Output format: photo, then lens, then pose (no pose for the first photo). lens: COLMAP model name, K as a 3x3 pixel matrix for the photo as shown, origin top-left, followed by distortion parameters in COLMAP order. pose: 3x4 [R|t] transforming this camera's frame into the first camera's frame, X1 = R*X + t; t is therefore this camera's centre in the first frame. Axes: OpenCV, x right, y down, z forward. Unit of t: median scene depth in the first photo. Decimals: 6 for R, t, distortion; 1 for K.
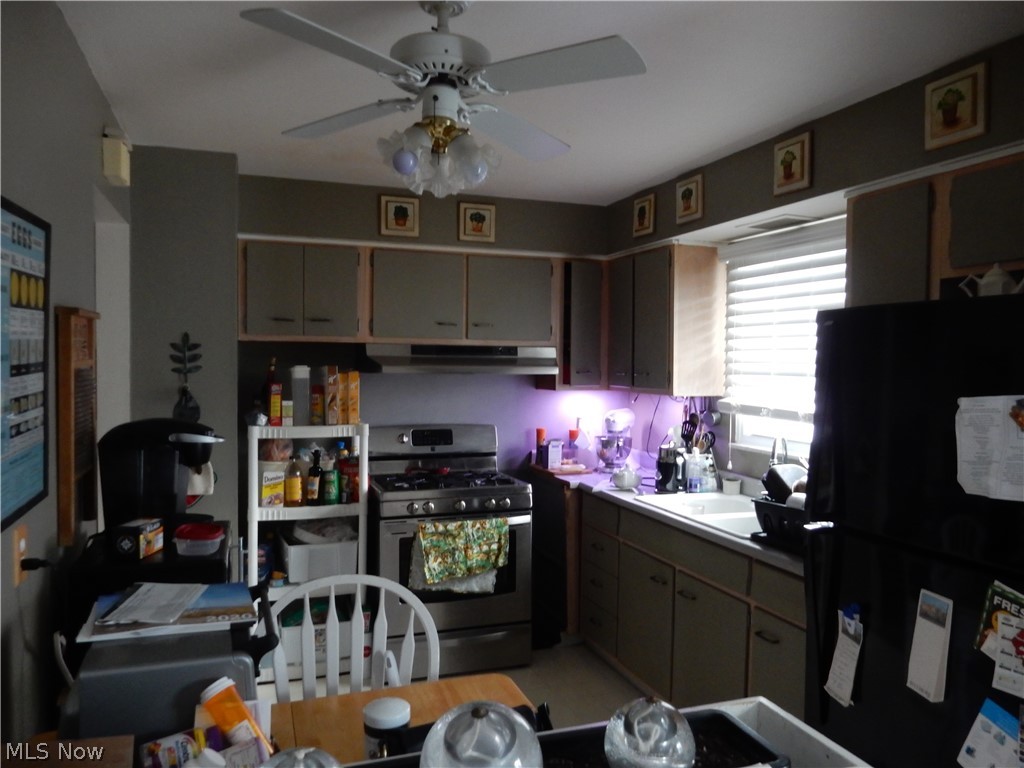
lens RADIAL K [[746.3, 0, 512.0], [0, 746.3, 384.0], [0, 0, 1]] dist [-0.008741, -0.000718]
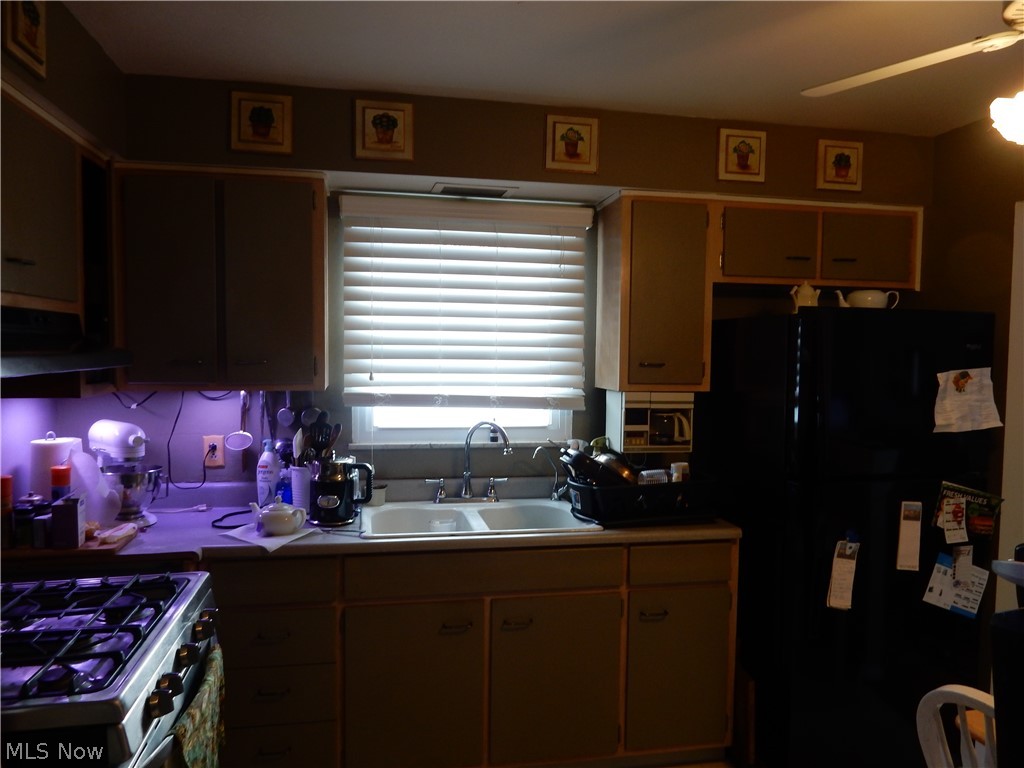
lens RADIAL K [[746.3, 0, 512.0], [0, 746.3, 384.0], [0, 0, 1]] dist [-0.008741, -0.000718]
pose [[0.156039, -0.059462, 0.985959, -0.809569], [0.017224, 0.998198, 0.057475, -0.047697], [-0.987601, 0.008014, 0.156782, 1.202886]]
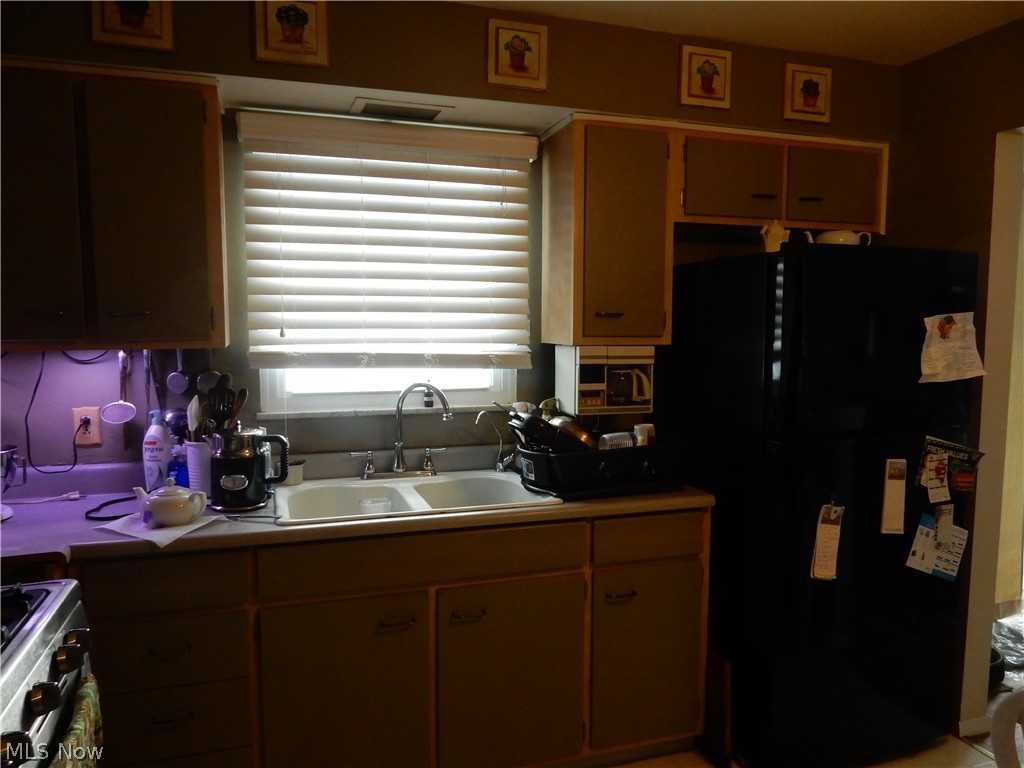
lens RADIAL K [[746.3, 0, 512.0], [0, 746.3, 384.0], [0, 0, 1]] dist [-0.008741, -0.000718]
pose [[0.032757, -0.097741, 0.994673, -0.639966], [0.026212, 0.994948, 0.096905, -0.010304], [-0.999120, 0.022898, 0.035154, 1.279484]]
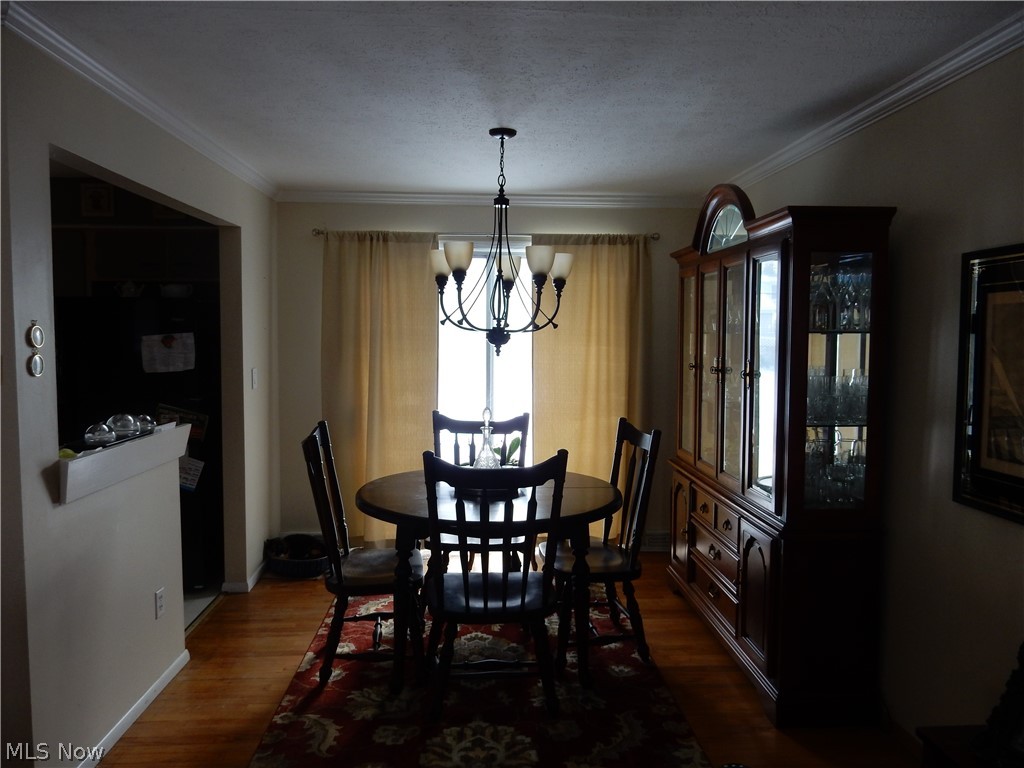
lens RADIAL K [[746.3, 0, 512.0], [0, 746.3, 384.0], [0, 0, 1]] dist [-0.008741, -0.000718]
pose [[0.291331, -0.072798, 0.953848, -1.100179], [0.027619, 0.997325, 0.067681, 0.032972], [-0.956224, 0.006627, 0.292562, -0.721733]]
